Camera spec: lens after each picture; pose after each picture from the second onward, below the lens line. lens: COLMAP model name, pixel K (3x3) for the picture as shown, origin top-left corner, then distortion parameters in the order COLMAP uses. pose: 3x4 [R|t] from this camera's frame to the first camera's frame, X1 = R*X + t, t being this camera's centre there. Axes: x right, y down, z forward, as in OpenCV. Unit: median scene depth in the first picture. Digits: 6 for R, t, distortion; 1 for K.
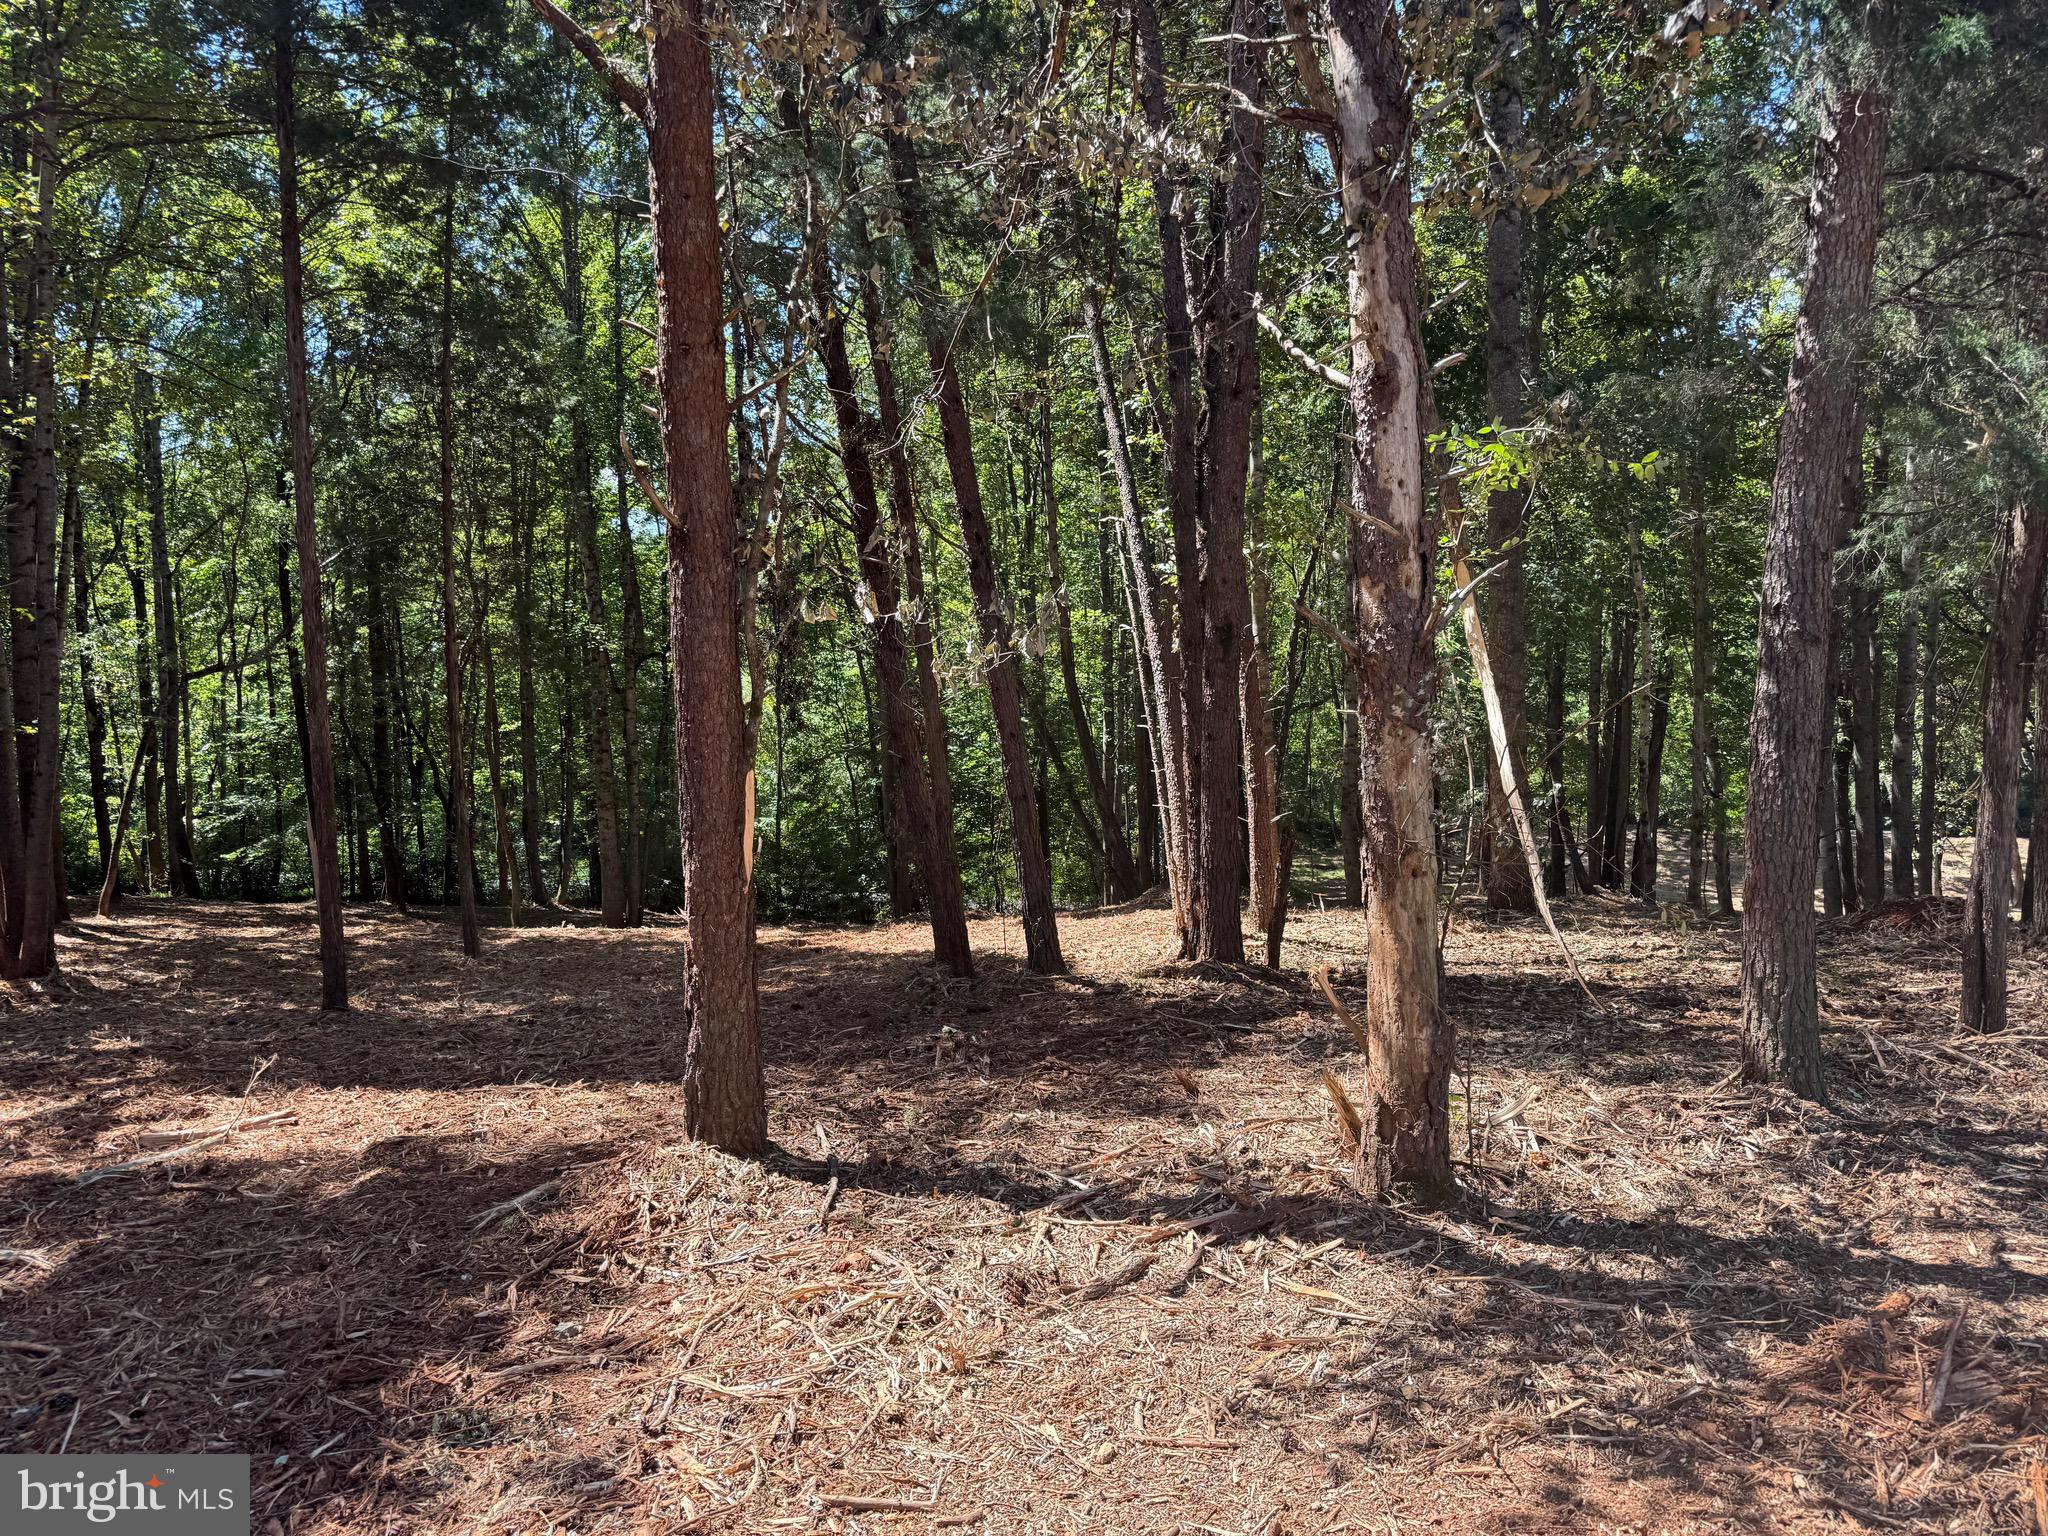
lens RADIAL K [[1427.3, 0, 1024.0], [0, 1427.3, 768.0], [0, 0, 1]] dist [0.011315, -0.024455]
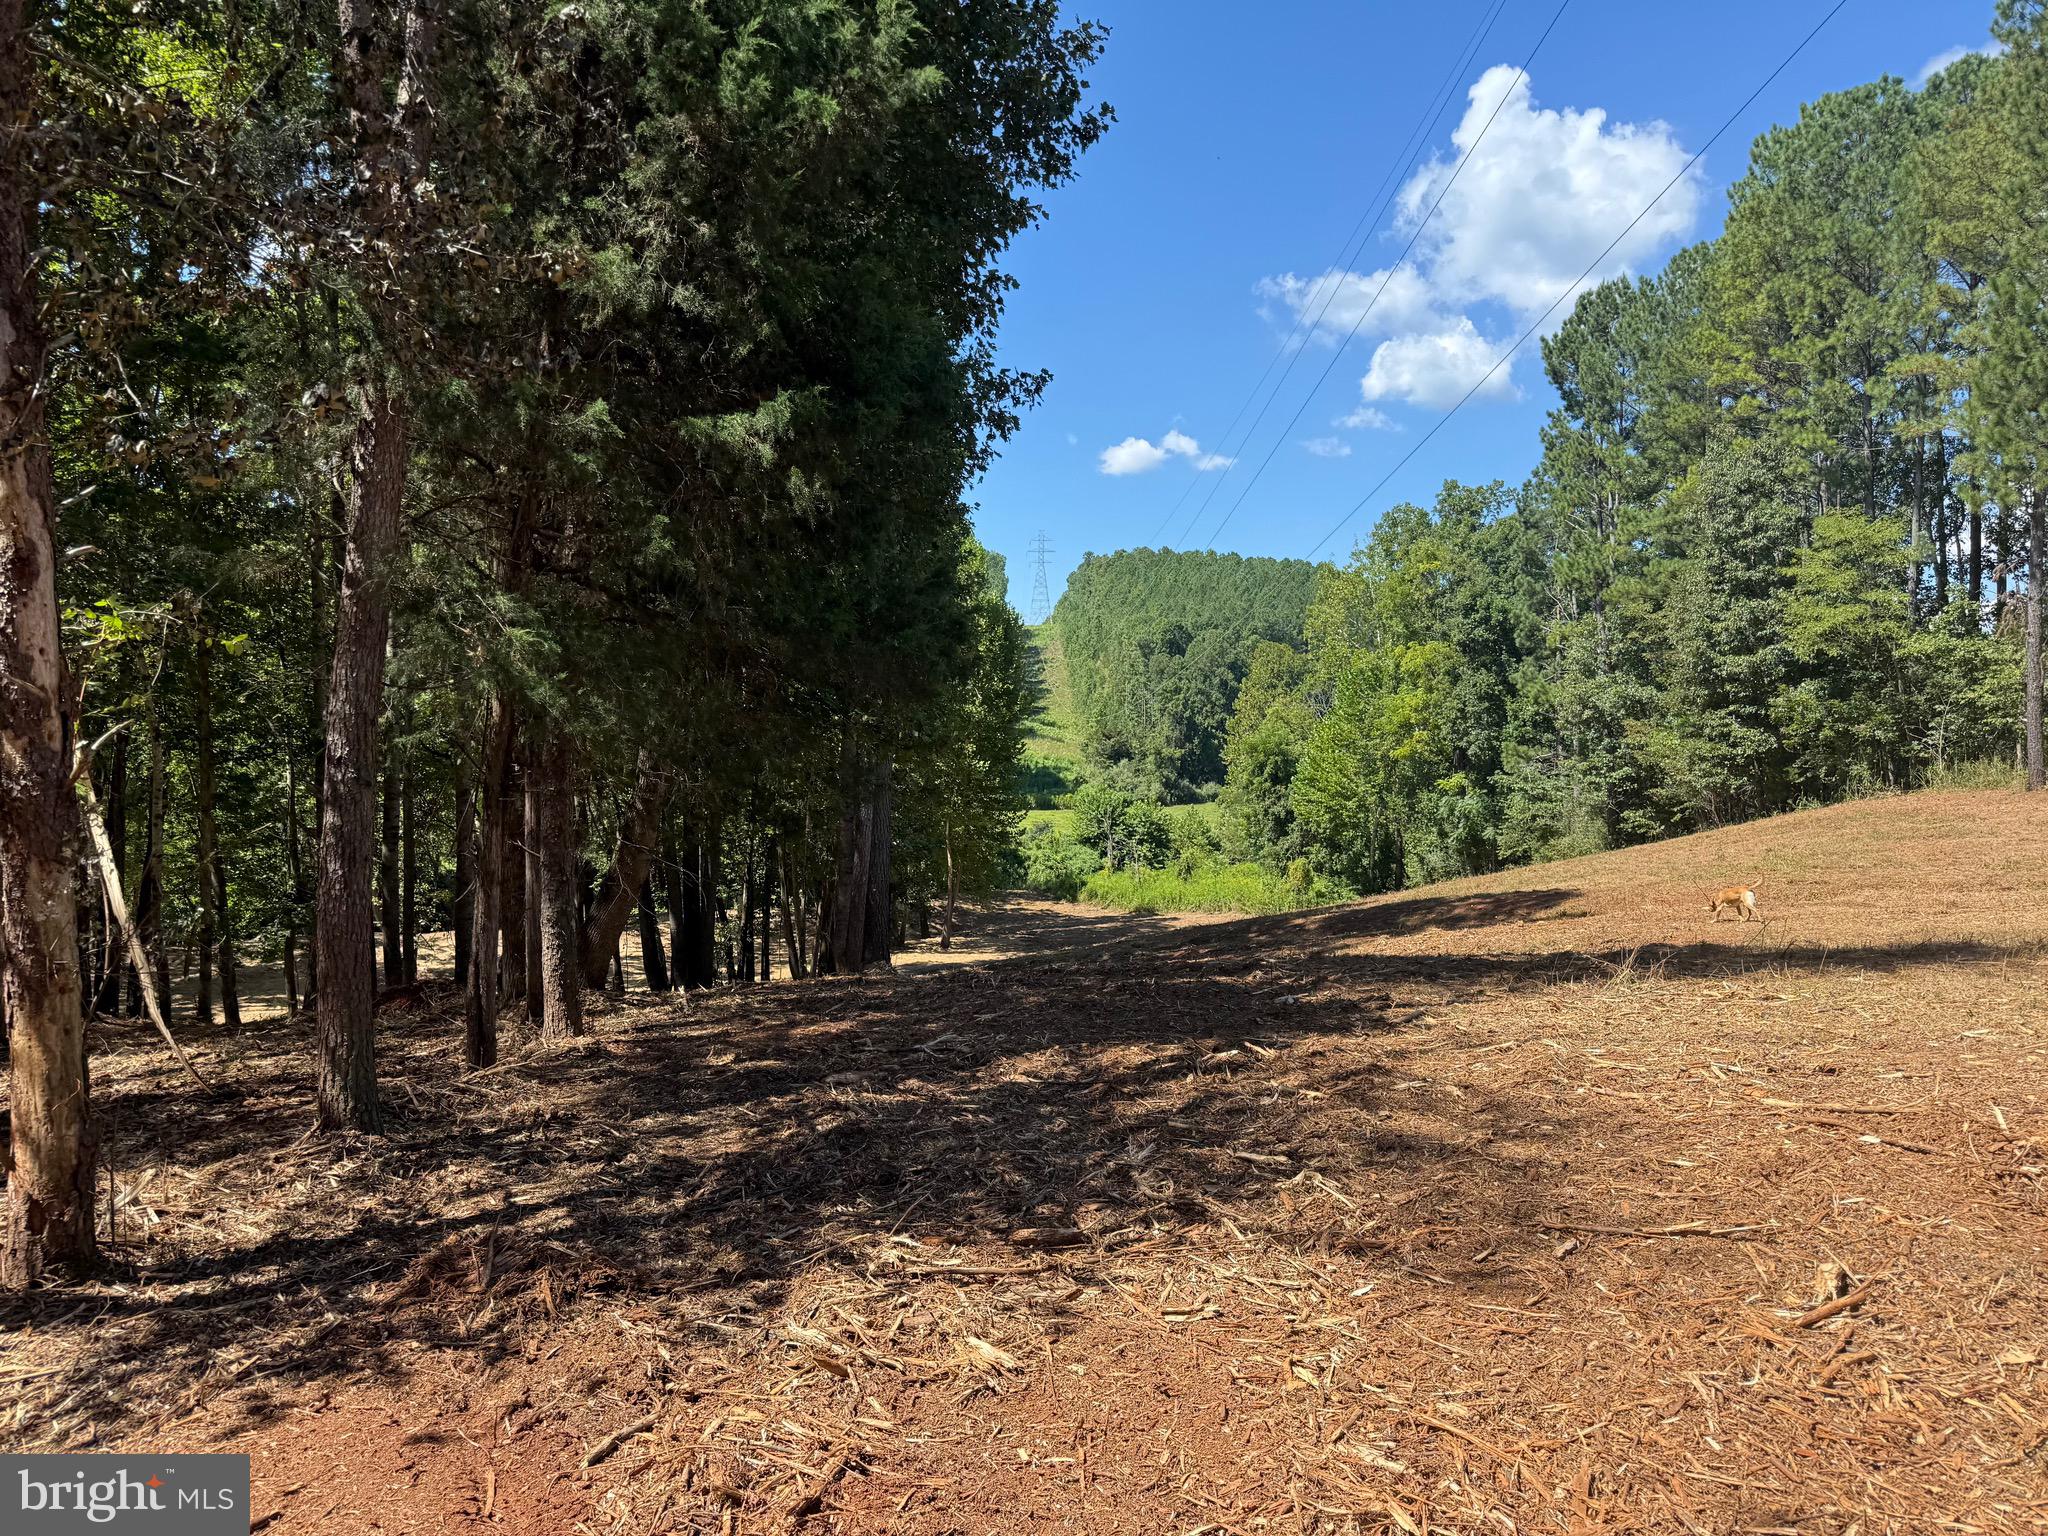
lens RADIAL K [[1411.4, 0, 976.2], [0, 1411.4, 766.2], [0, 0, 1]] dist [0.002006, 0.000280]
pose [[0.581557, 0.018159, 0.813303, -0.211781], [0.046881, 0.997341, -0.055791, -0.007243], [-0.812154, 0.070575, 0.579159, -0.252017]]
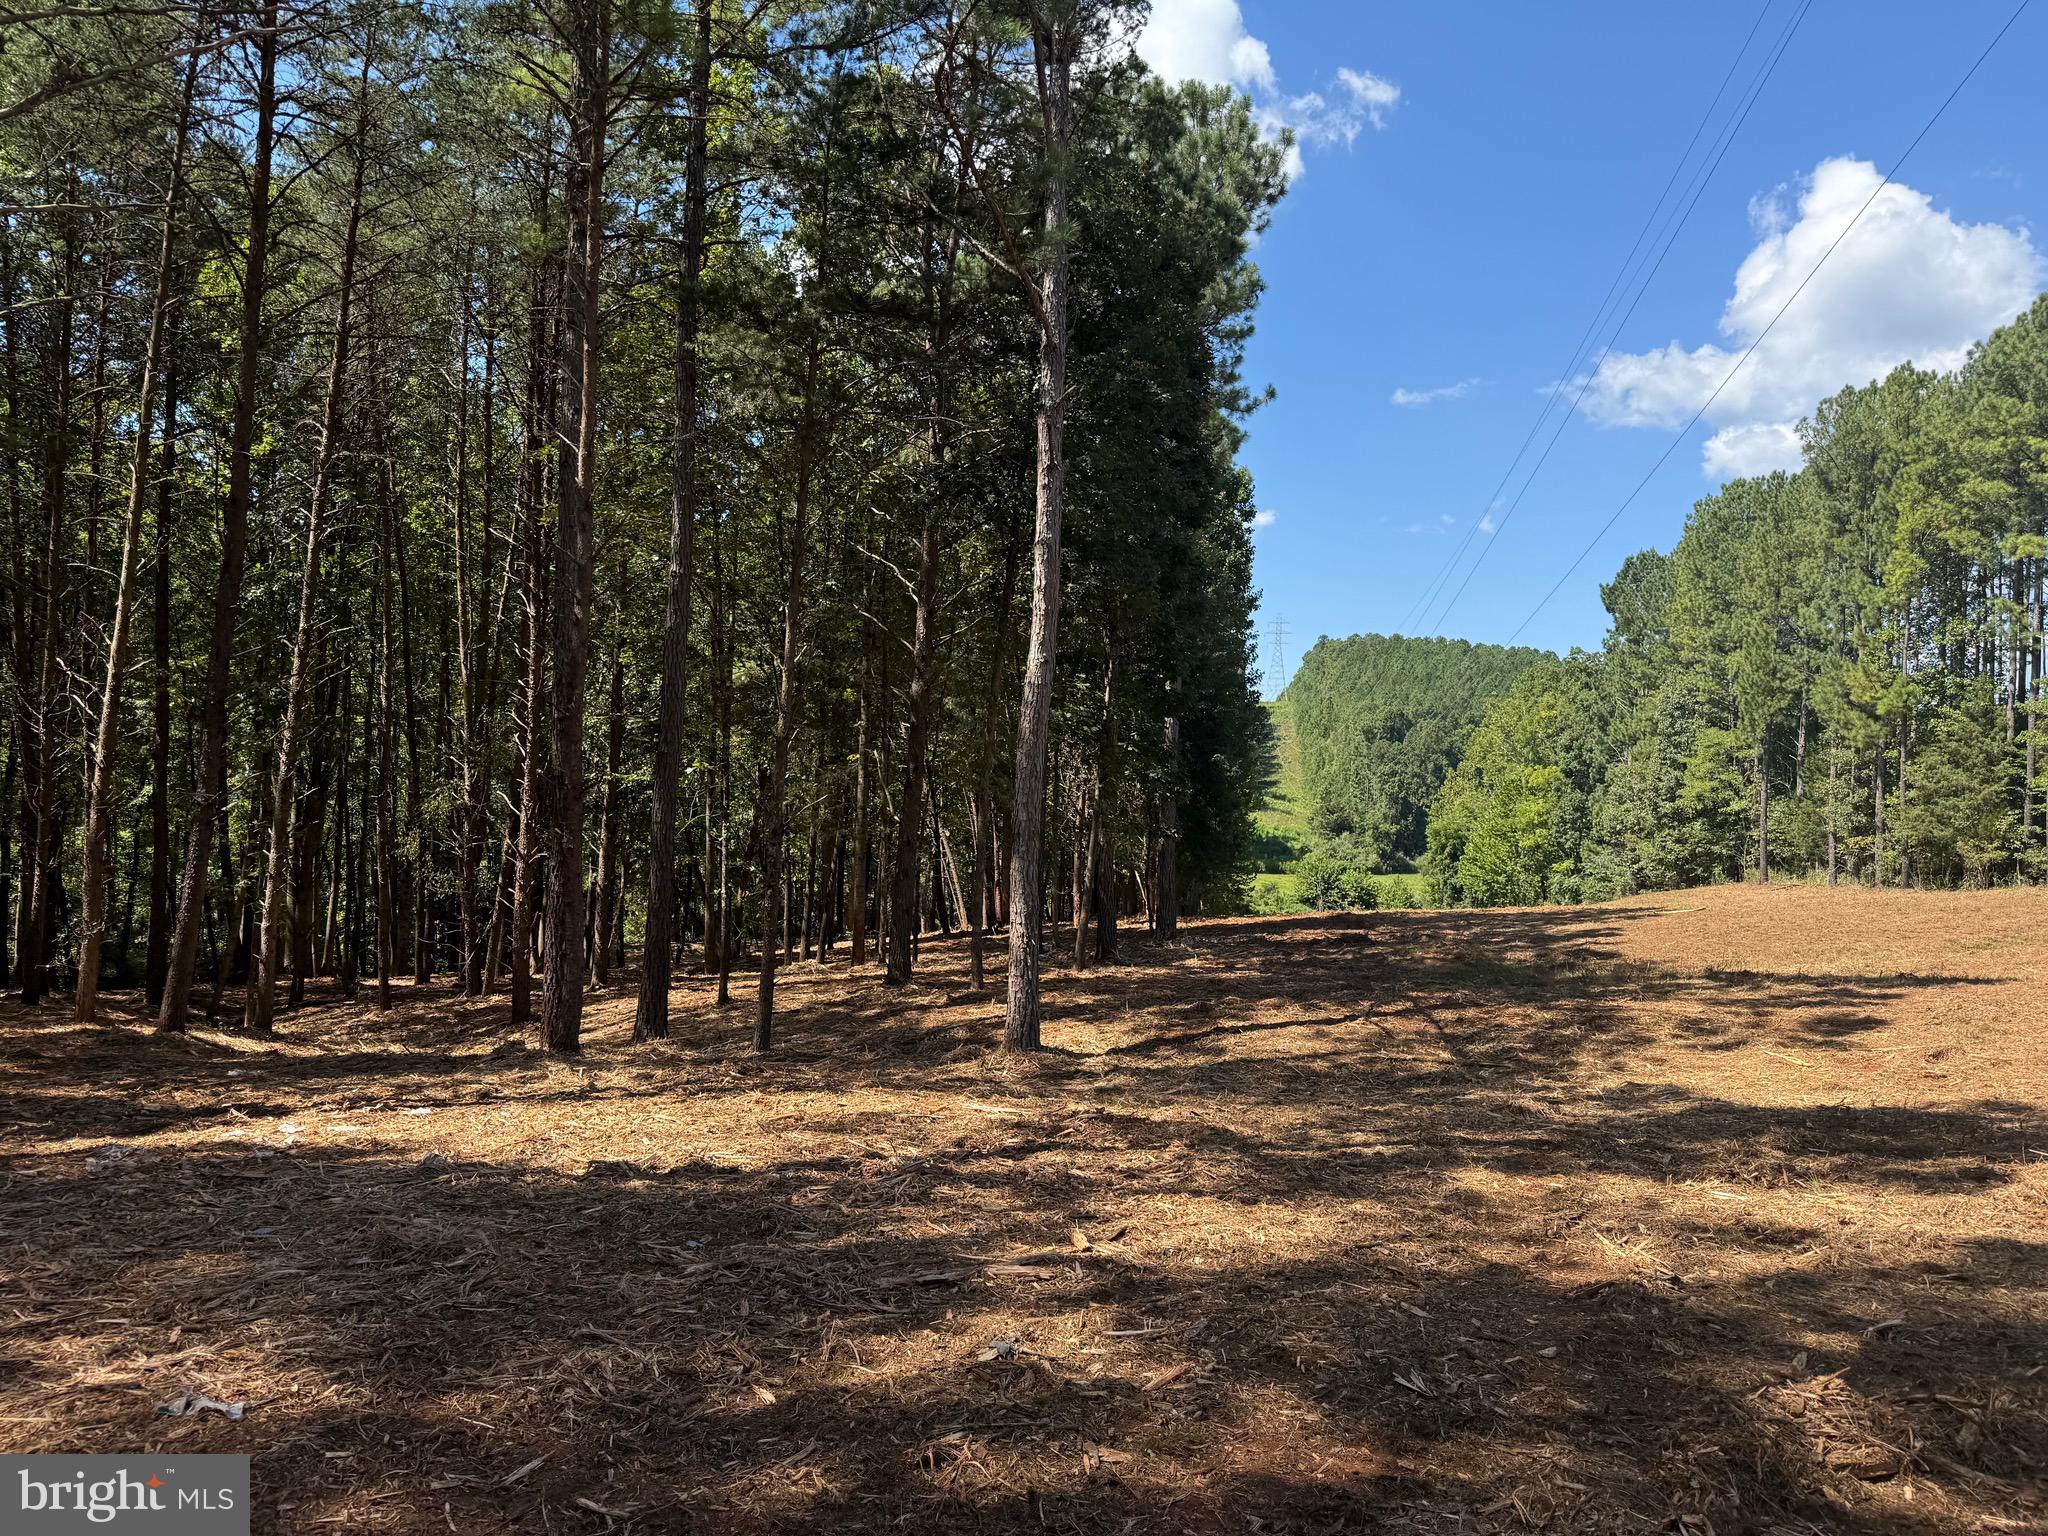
lens RADIAL K [[1427.3, 0, 1024.0], [0, 1427.3, 768.0], [0, 0, 1]] dist [0.011315, -0.024455]
pose [[0.679159, 0.069749, 0.730670, -0.655672], [0.002294, 0.995268, -0.097140, 0.004972], [-0.733988, 0.067650, 0.675785, -0.546793]]
